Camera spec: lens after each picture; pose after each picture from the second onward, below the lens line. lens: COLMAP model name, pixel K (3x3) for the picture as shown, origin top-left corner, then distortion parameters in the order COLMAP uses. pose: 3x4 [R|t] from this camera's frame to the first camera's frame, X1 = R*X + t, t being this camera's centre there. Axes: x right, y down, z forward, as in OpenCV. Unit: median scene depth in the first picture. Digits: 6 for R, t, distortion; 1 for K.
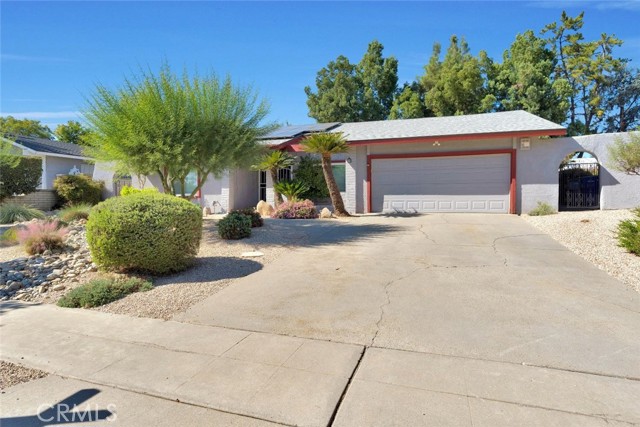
lens RADIAL K [[358.2, 0, 317.9], [0, 358.2, 214.1], [0, 0, 1]] dist [-0.005886, 0.000205]
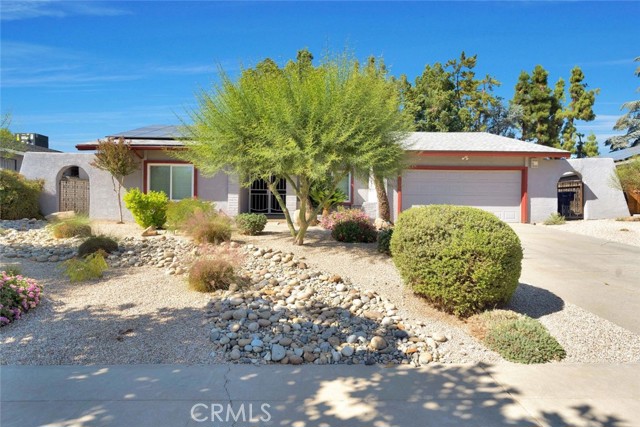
lens RADIAL K [[358.2, 0, 319.8], [0, 358.2, 213.1], [0, 0, 1]] dist [-0.005886, 0.000205]
pose [[0.934142, 0.004192, 0.356877, -0.330713], [0.003256, 0.999789, -0.020266, -0.008381], [-0.356886, 0.020093, 0.933932, 0.114236]]
